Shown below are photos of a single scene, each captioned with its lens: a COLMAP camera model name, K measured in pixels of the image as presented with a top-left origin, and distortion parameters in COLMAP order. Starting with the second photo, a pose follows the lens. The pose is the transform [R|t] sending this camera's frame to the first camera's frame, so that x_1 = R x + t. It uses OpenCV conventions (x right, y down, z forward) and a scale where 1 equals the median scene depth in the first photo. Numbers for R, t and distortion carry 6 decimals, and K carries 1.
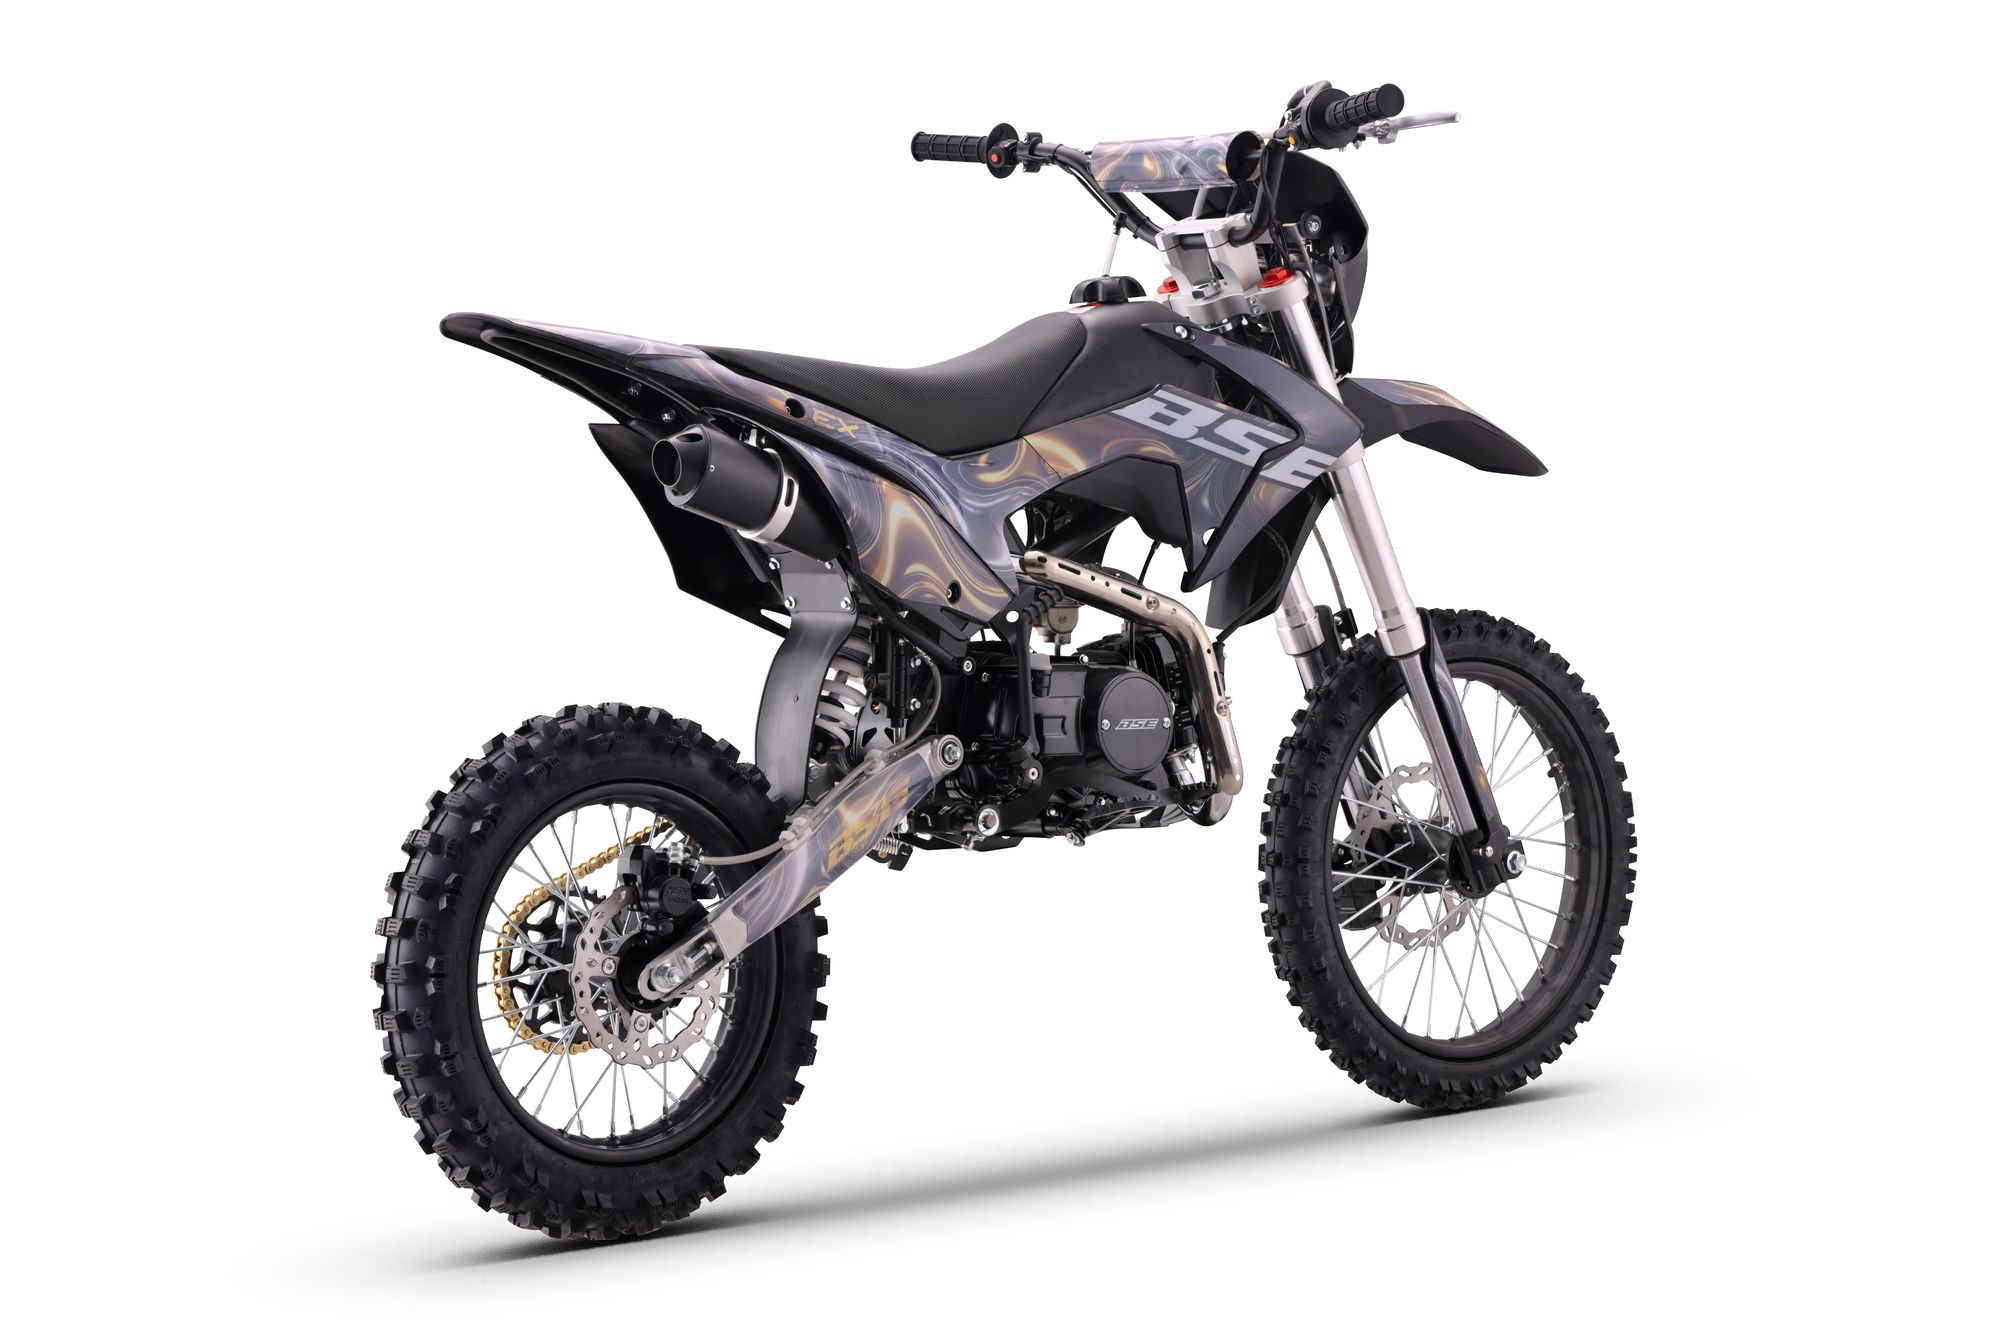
lens RADIAL K [[6040.1, 0, 1000.0], [0, 6040.1, 666.5], [0, 0, 1]] dist [0.224286, 0.702204]
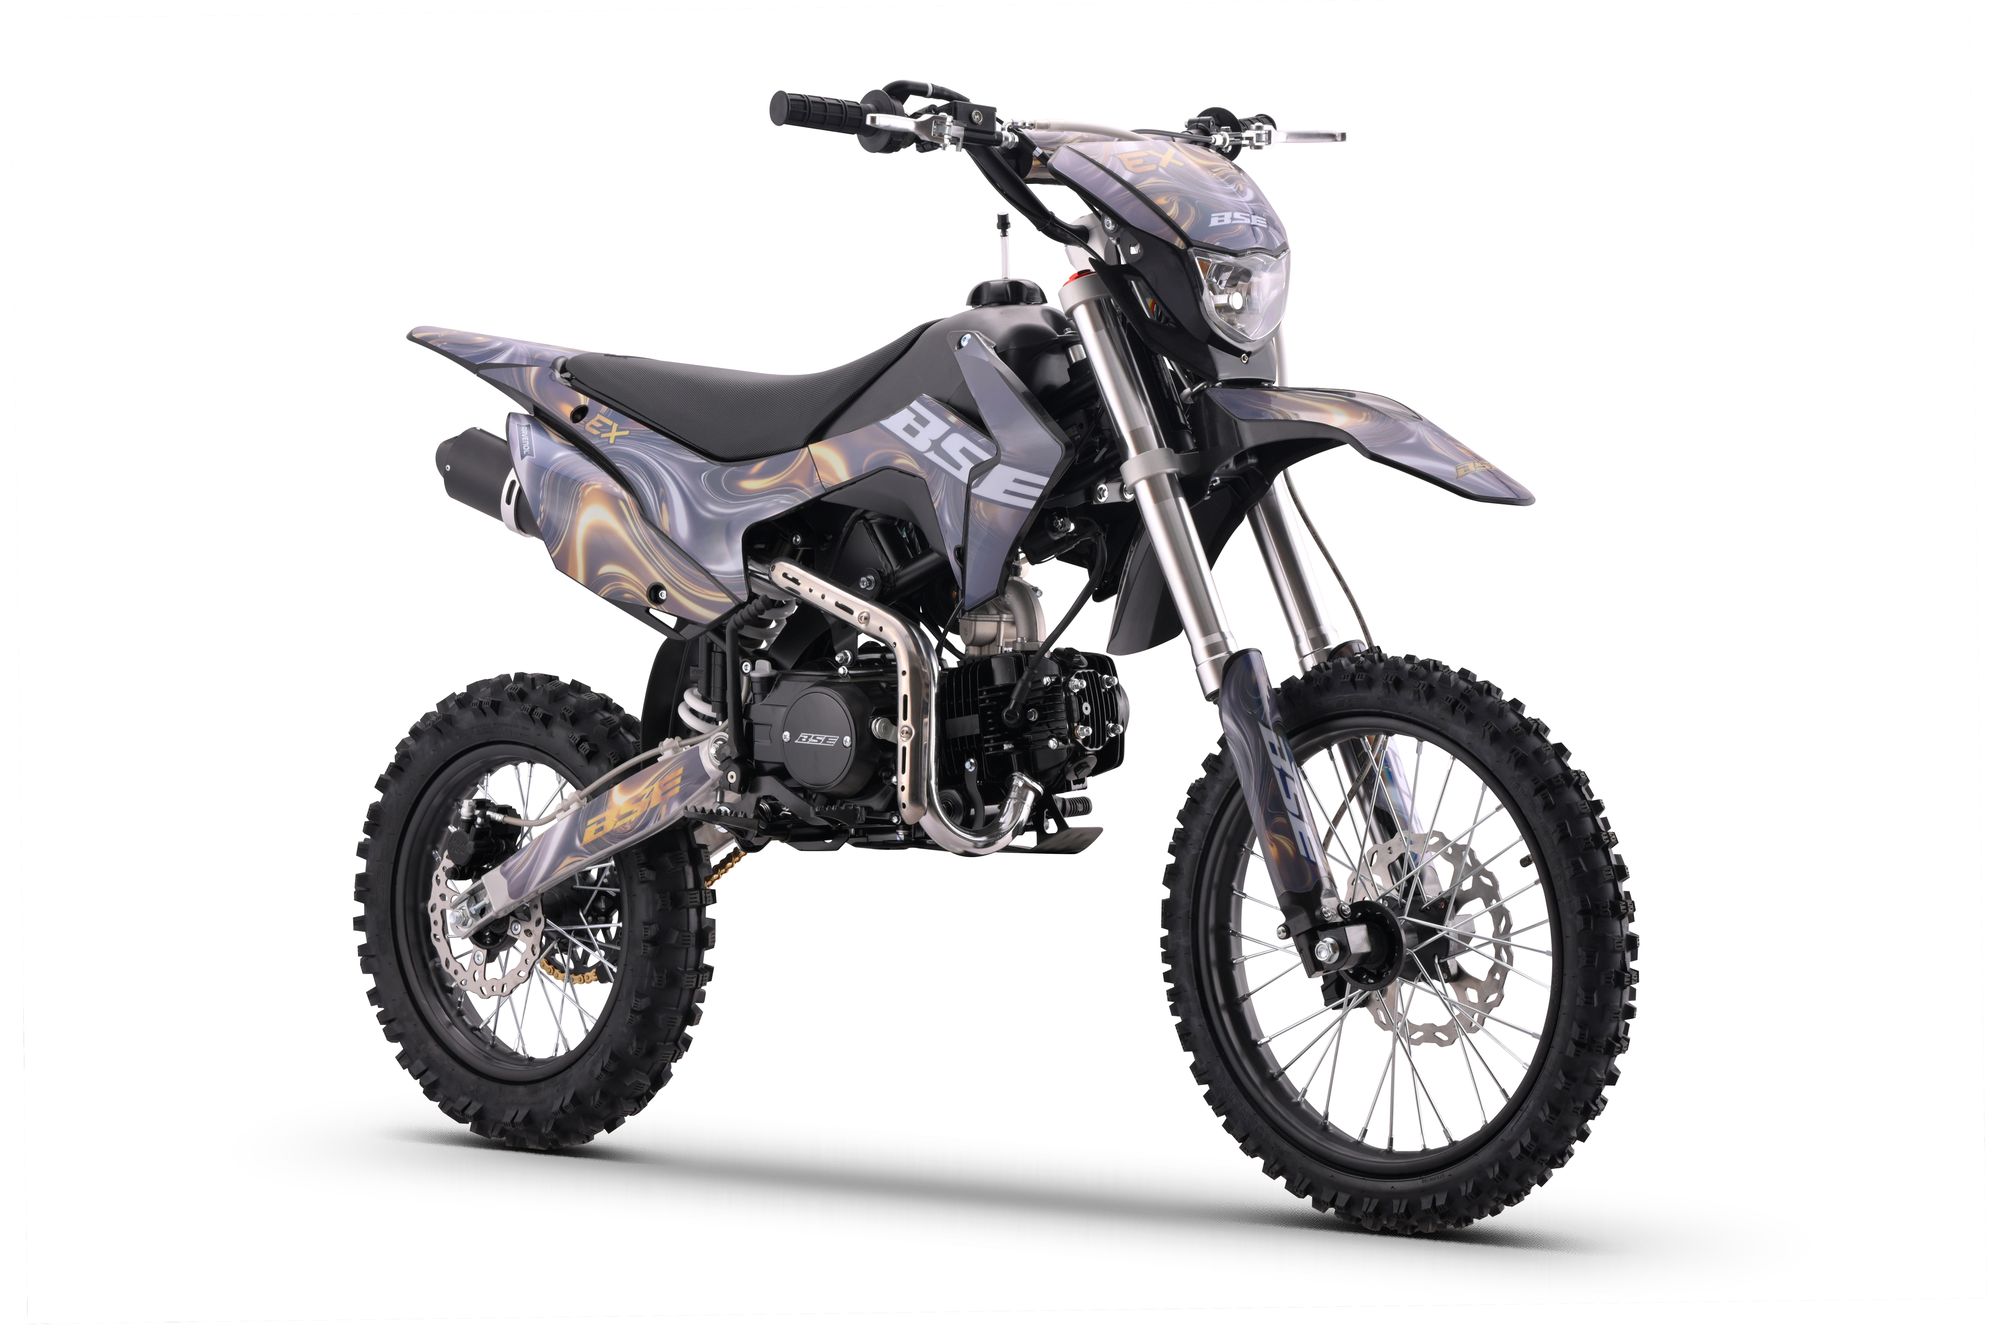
lens RADIAL K [[5632.5, 0, 1000.0], [0, 5632.5, 666.5], [0, 0, 1]] dist [0.021810, -0.131472]
pose [[0.144978, 0.075215, -0.986572, 0.924422], [-0.028754, 0.997006, 0.071786, -0.068591], [0.989017, 0.017960, 0.146706, 0.882647]]
